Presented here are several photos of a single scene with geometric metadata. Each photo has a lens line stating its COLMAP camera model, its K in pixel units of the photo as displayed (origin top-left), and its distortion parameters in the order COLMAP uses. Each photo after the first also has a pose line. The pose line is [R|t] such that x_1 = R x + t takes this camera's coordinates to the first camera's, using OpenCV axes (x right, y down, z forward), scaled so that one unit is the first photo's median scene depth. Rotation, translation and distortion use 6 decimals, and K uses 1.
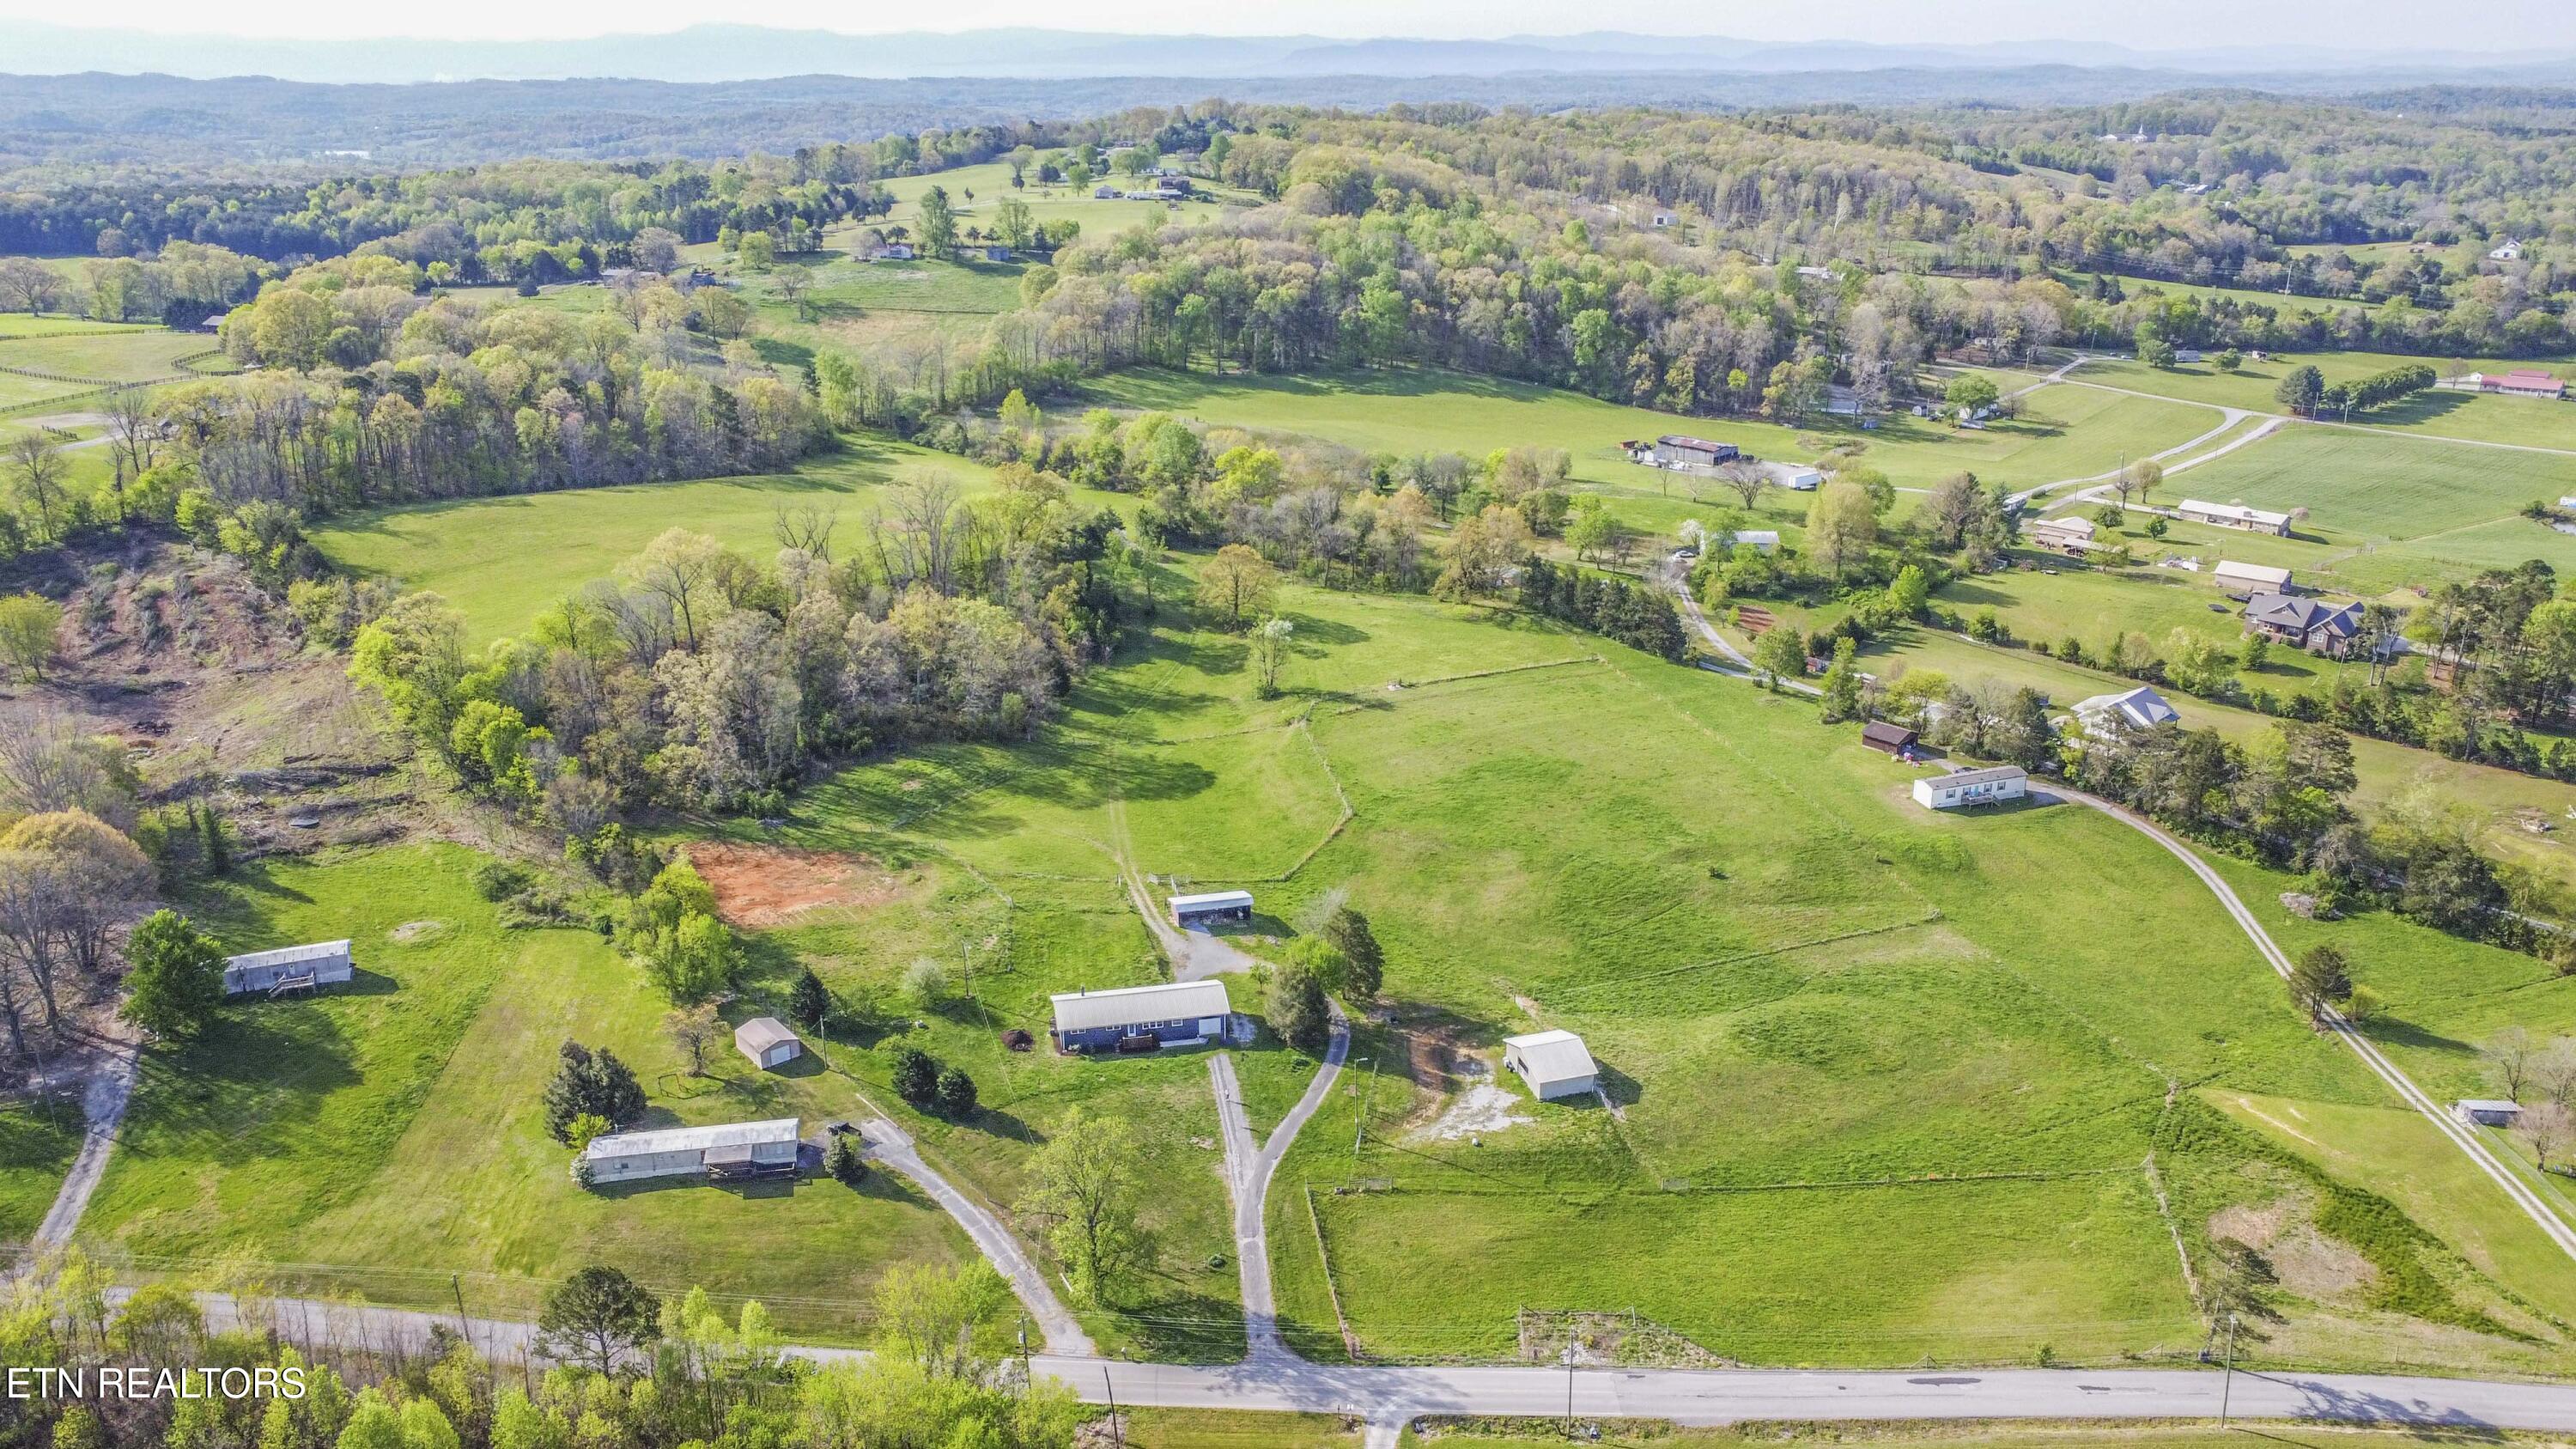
lens RADIAL K [[1925.9, 0, 1294.2], [0, 1925.9, 731.1], [0, 0, 1]] dist [-0.200289, 0.321512]
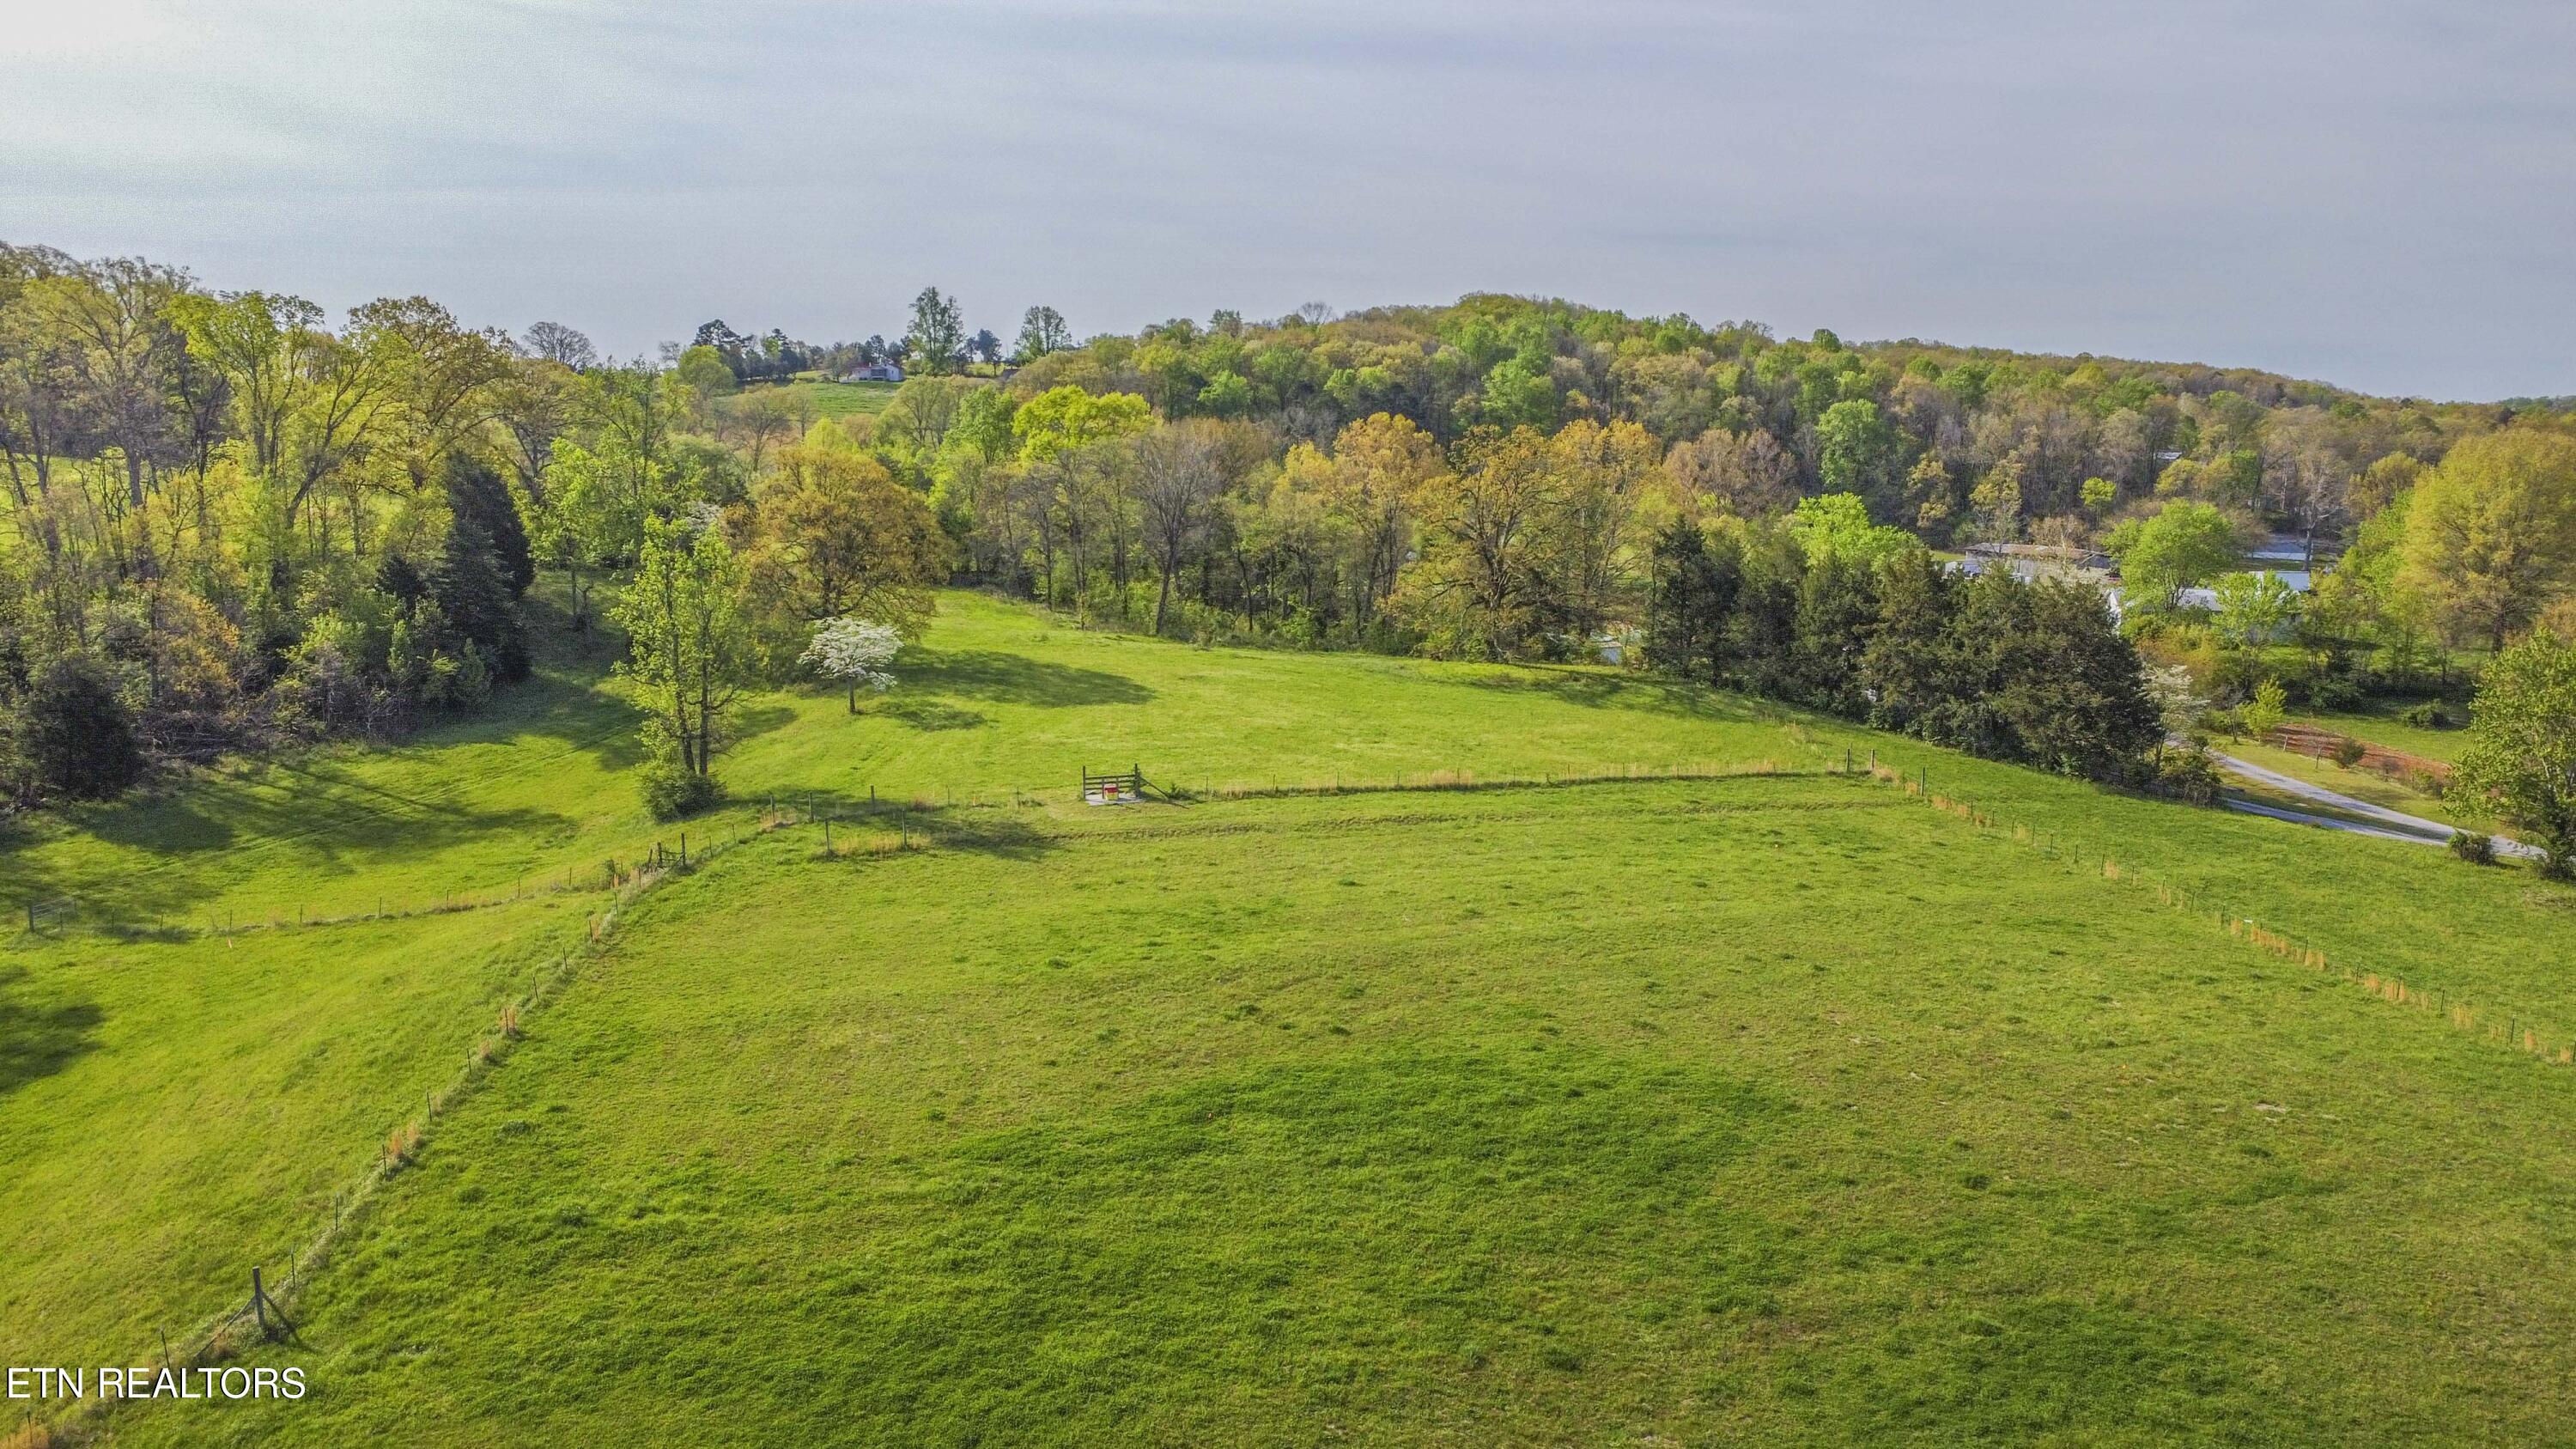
lens RADIAL K [[1925.9, 0, 1294.2], [0, 1925.9, 731.1], [0, 0, 1]] dist [-0.200289, 0.321512]
pose [[0.990897, 0.027283, -0.131830, 0.110407], [-0.050702, 0.982776, -0.177711, 0.014944], [0.124711, 0.182778, 0.975212, 0.713044]]
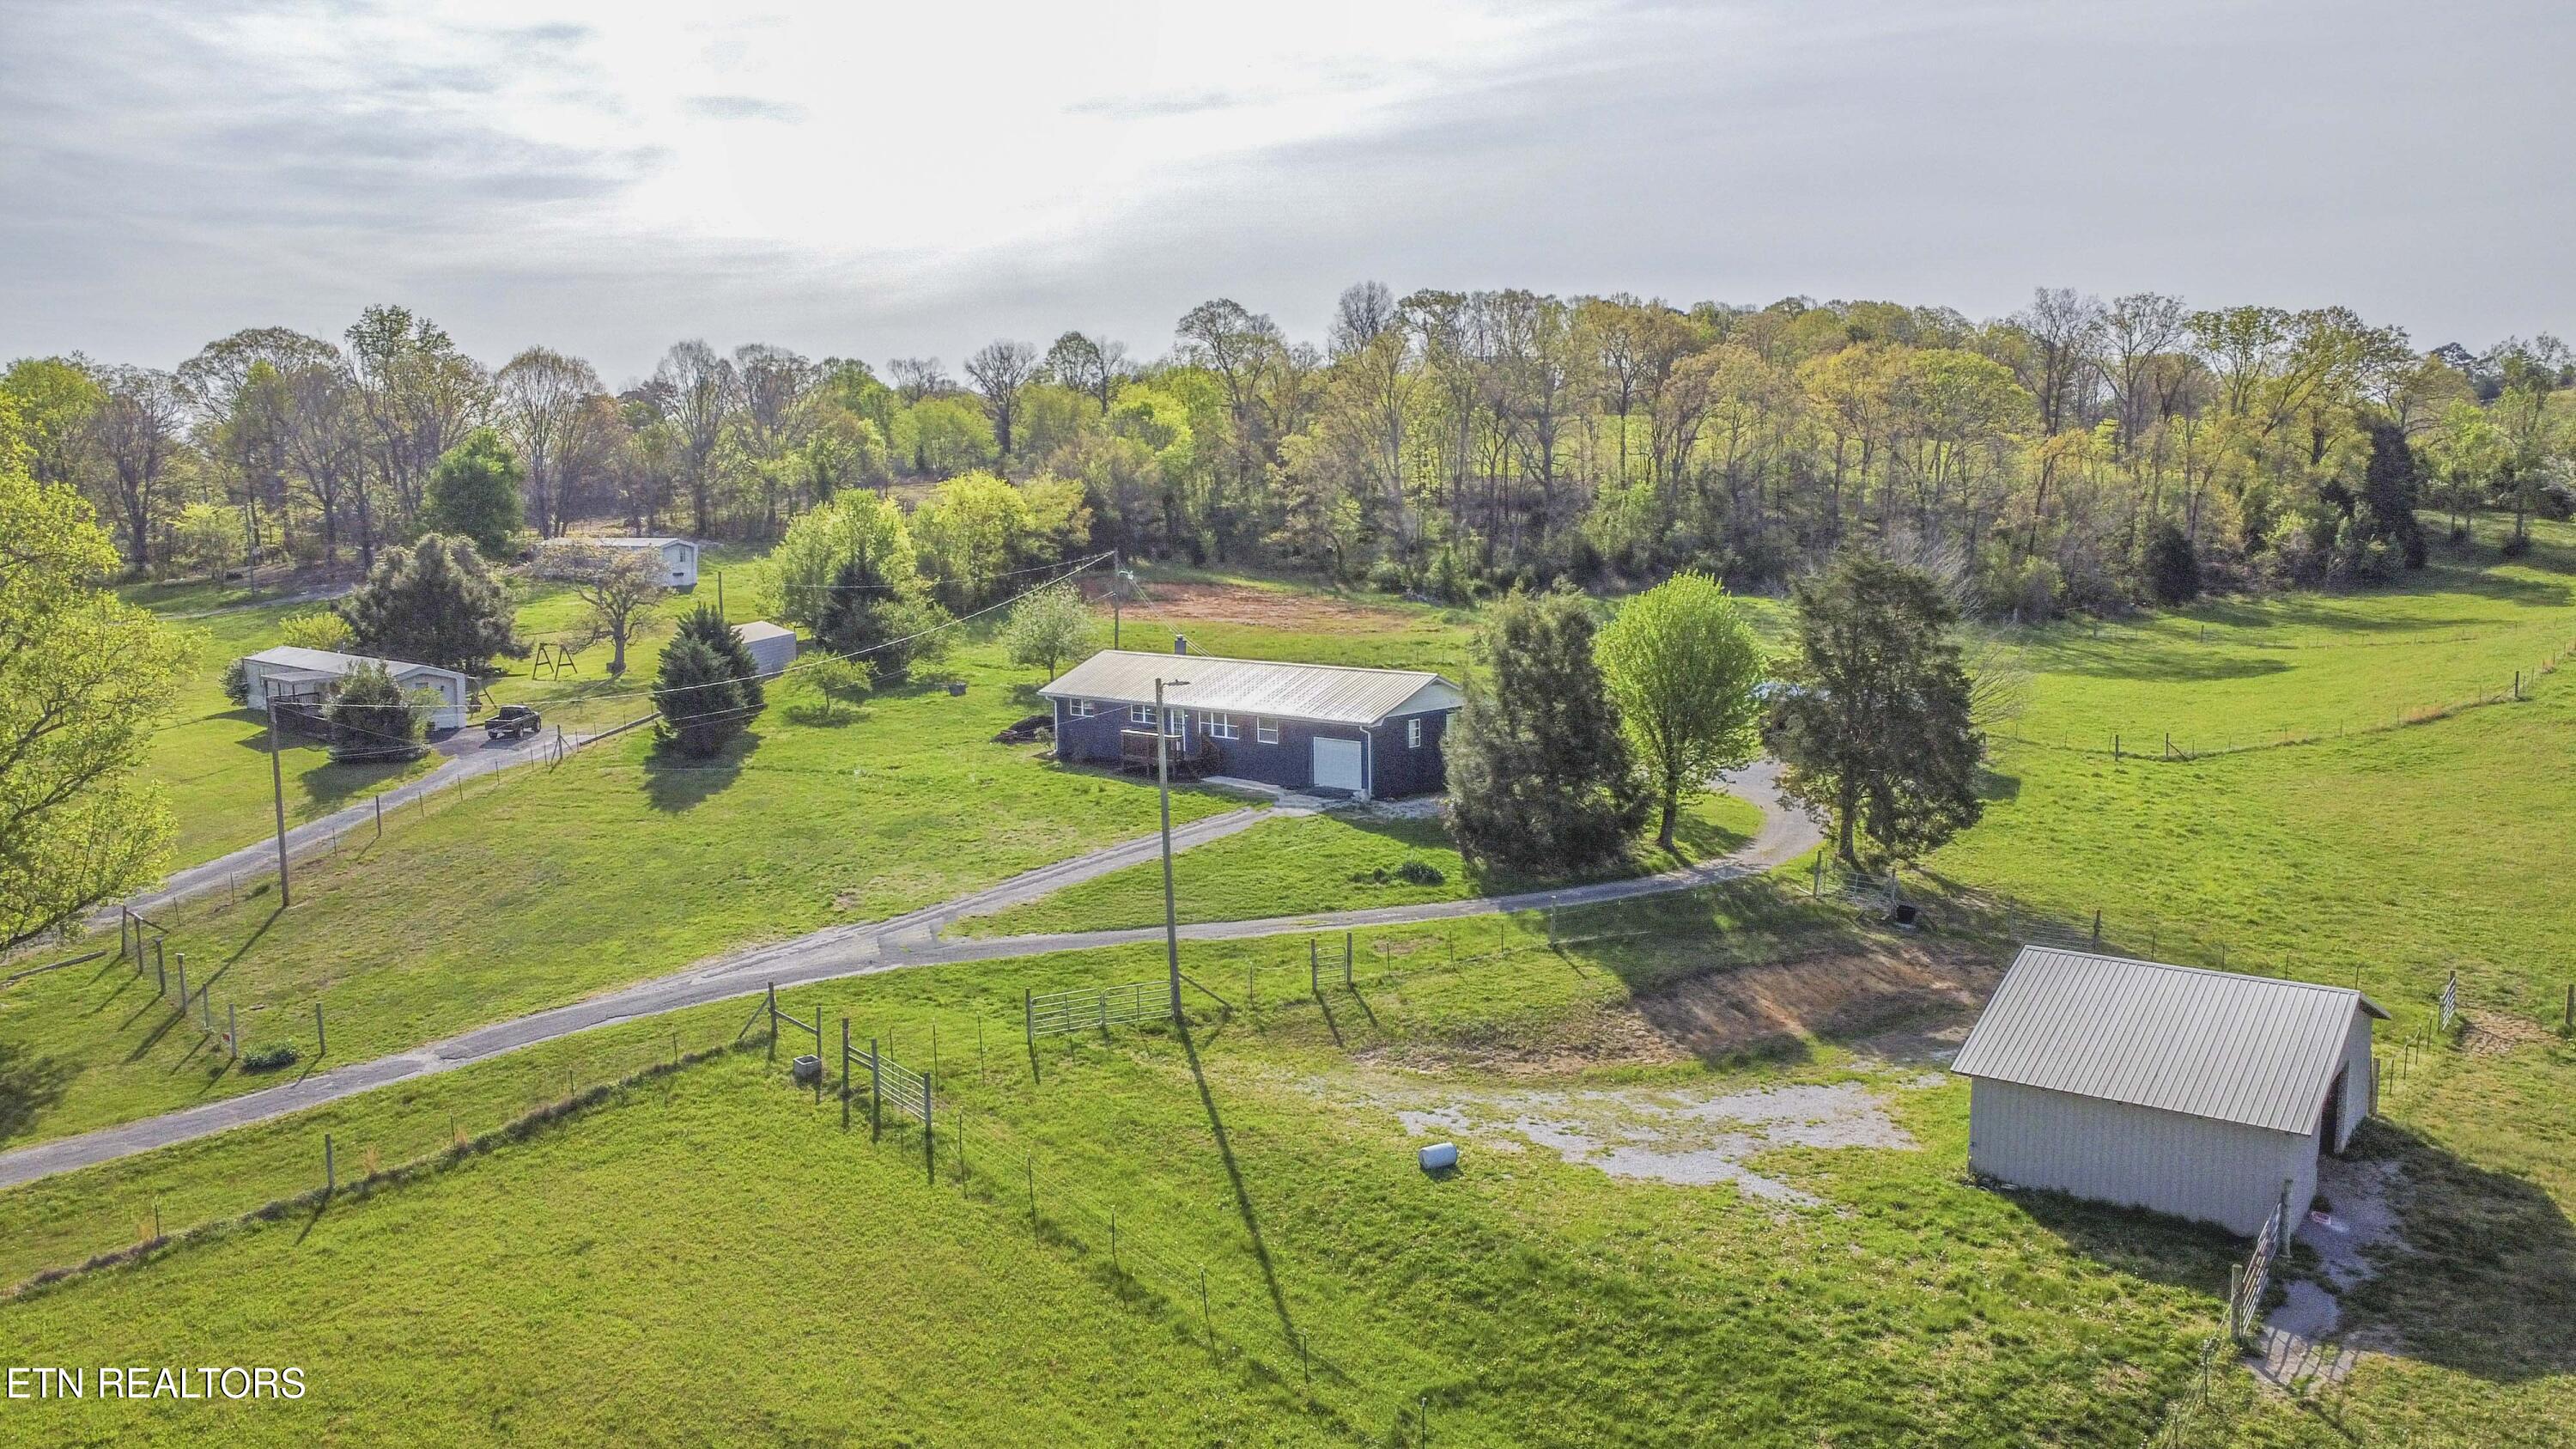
lens RADIAL K [[1906.6, 0, 1288.0], [0, 1906.6, 724.5], [0, 0, 1]] dist [-0.124384, 0.200575]
pose [[0.582549, 0.103730, -0.806149, 0.151203], [-0.268354, 0.960752, -0.070298, 0.113290], [0.767217, 0.257286, 0.587522, 0.511446]]
